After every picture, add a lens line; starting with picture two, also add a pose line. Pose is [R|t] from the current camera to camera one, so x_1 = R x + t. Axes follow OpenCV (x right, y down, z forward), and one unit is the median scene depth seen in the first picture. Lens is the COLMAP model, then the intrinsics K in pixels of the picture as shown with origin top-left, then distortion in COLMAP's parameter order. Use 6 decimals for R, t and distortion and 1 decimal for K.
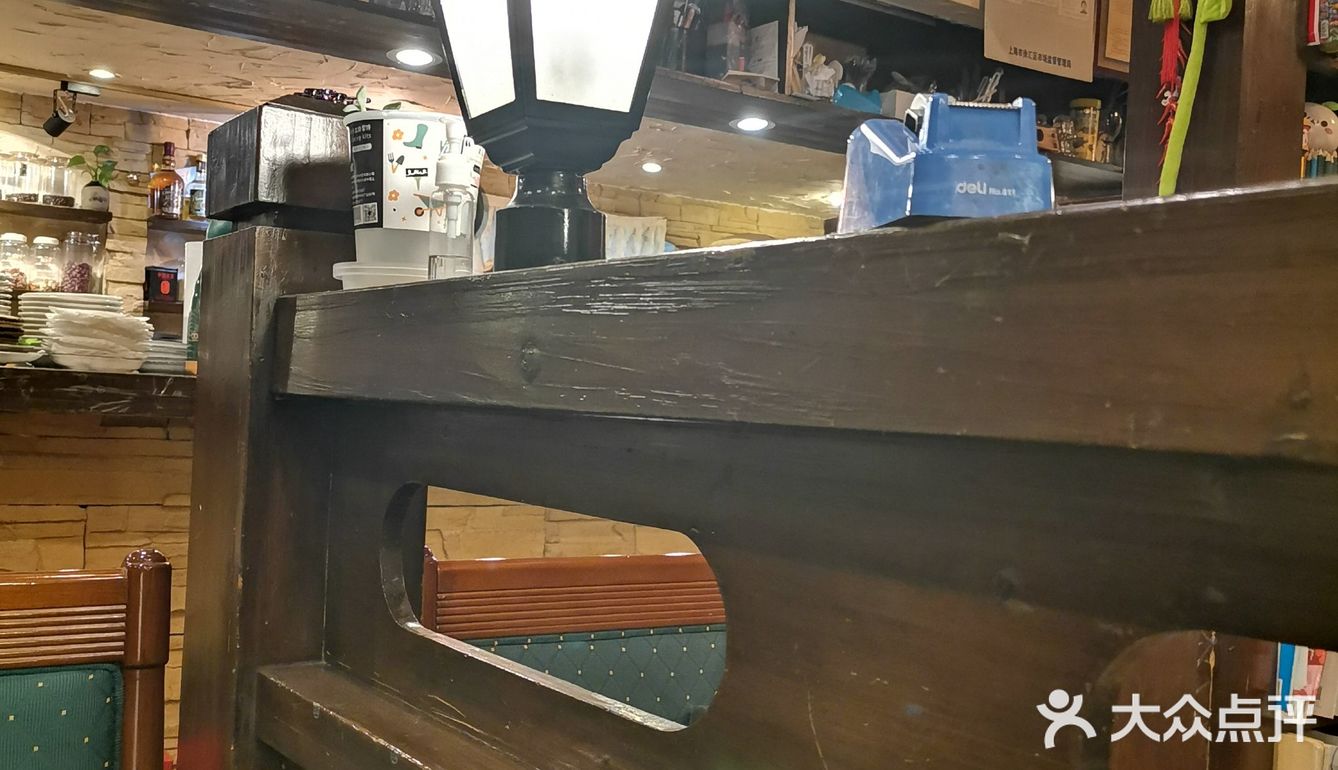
lens RADIAL K [[1322.4, 0, 669.0], [0, 1322.4, 385.0], [0, 0, 1]] dist [0.028211, -0.000963]
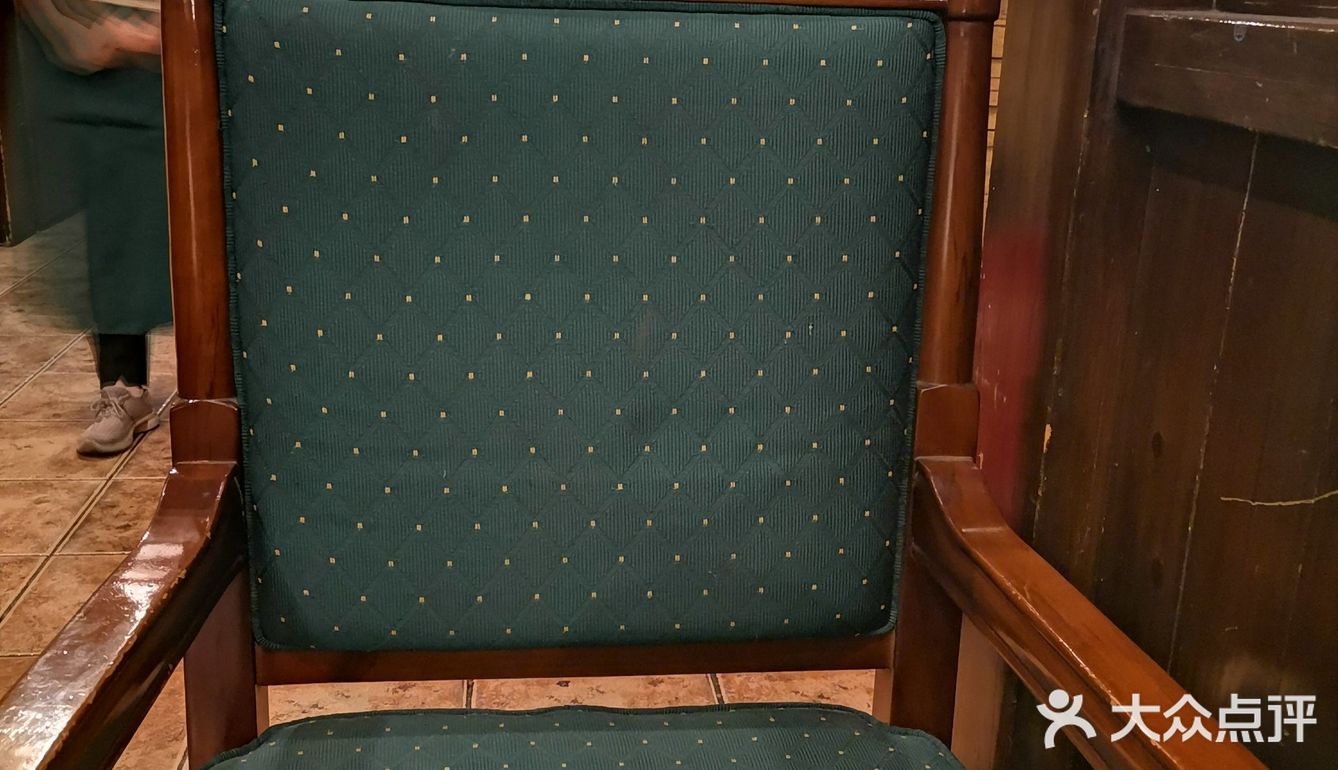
lens RADIAL K [[1322.4, 0, 669.0], [0, 1322.4, 385.0], [0, 0, 1]] dist [0.028211, -0.000963]
pose [[0.879810, 0.114573, -0.461310, -0.164021], [0.012000, 0.964852, 0.262521, 0.212417], [0.475173, -0.236505, 0.847512, 0.195950]]
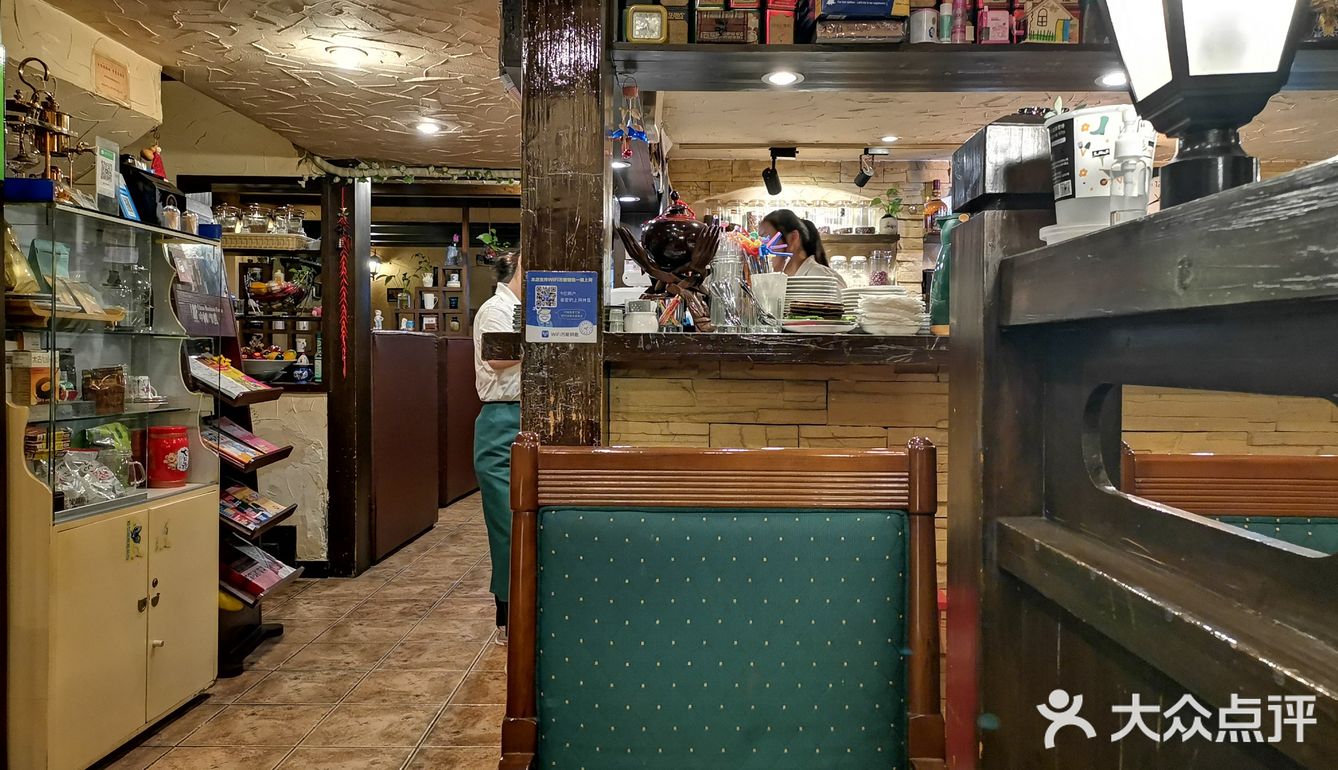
lens RADIAL K [[1022.9, 0, 673.8], [0, 1022.9, 386.3], [0, 0, 1]] dist [0.044964, -0.040719]
pose [[0.810433, -0.029975, -0.585065, 0.059970], [0.036840, 0.999321, -0.000168, 0.057305], [0.584672, -0.021418, 0.810987, -0.099122]]
